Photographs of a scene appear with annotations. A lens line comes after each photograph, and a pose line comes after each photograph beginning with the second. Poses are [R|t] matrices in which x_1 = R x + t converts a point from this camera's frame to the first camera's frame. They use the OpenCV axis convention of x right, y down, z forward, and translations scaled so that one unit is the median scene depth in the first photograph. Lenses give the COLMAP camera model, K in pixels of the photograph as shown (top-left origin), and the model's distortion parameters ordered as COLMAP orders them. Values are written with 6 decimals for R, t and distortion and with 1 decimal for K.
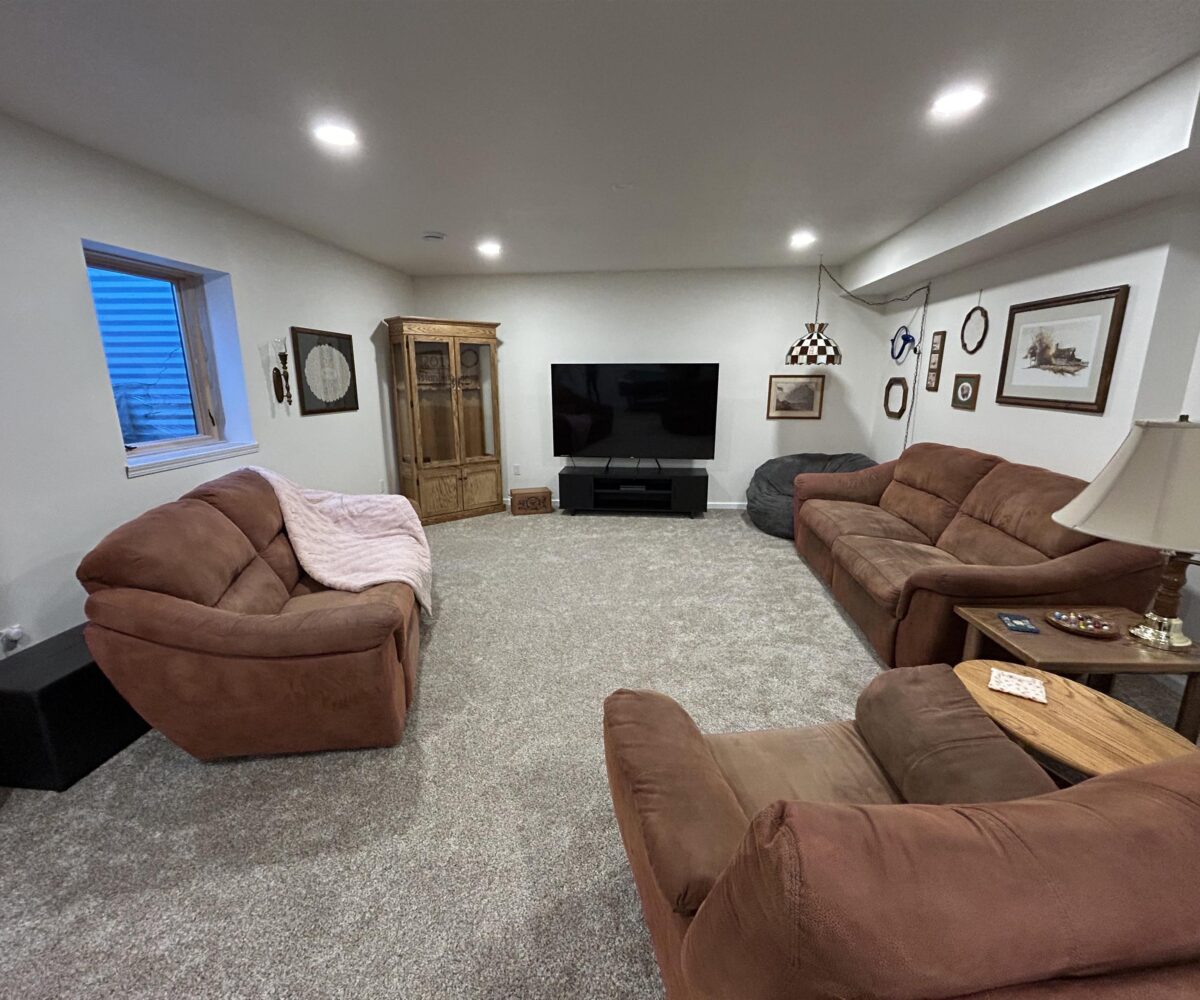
lens RADIAL K [[540.4, 0, 597.3], [0, 540.4, 499.0], [0, 0, 1]] dist [-0.001544, 0.001209]
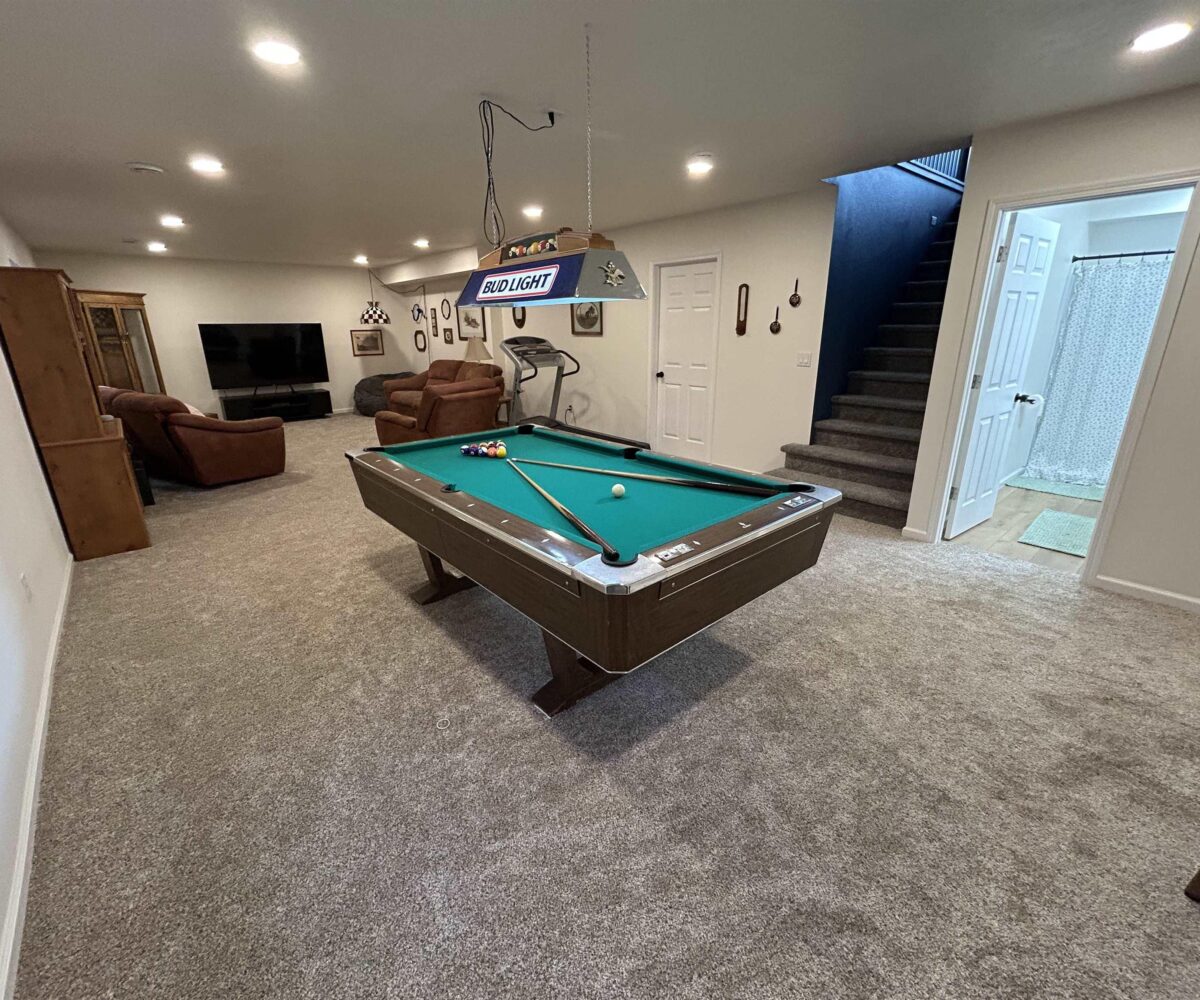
lens RADIAL K [[540.4, 0, 597.3], [0, 540.4, 499.0], [0, 0, 1]] dist [-0.001544, 0.001209]
pose [[0.682197, -0.228630, 0.694503, -0.499494], [0.175240, 0.973296, 0.148273, 0.191615], [-0.709857, 0.020553, 0.704045, -0.819790]]
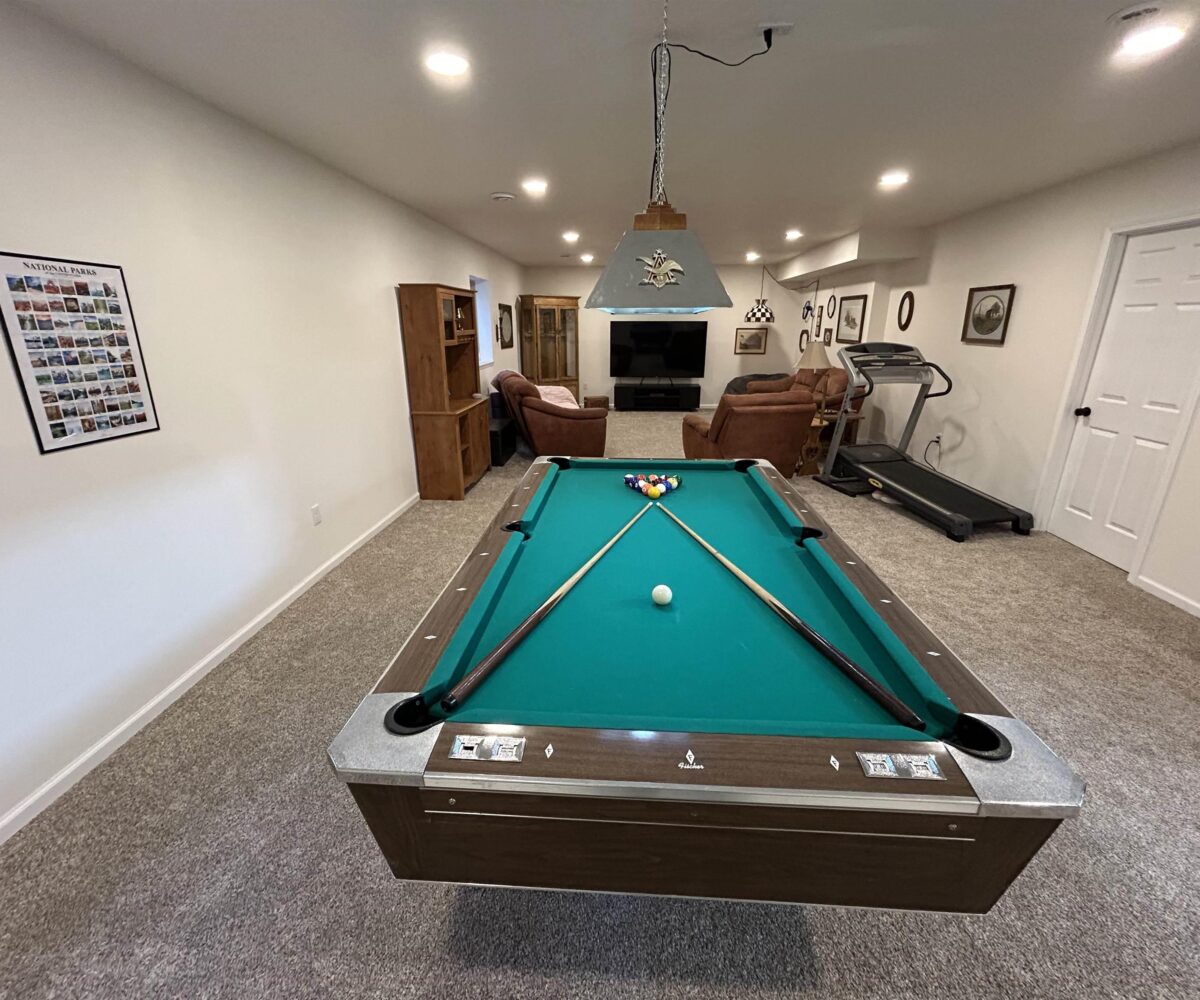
lens RADIAL K [[537.9, 0, 600.0], [0, 537.9, 500.0], [0, 0, 1]] dist [-0.001291, 0.000118]
pose [[0.999047, -0.011815, 0.042011, -0.211926], [0.008023, 0.995973, 0.089298, 0.175067], [-0.042897, -0.088876, 0.995119, -0.805107]]
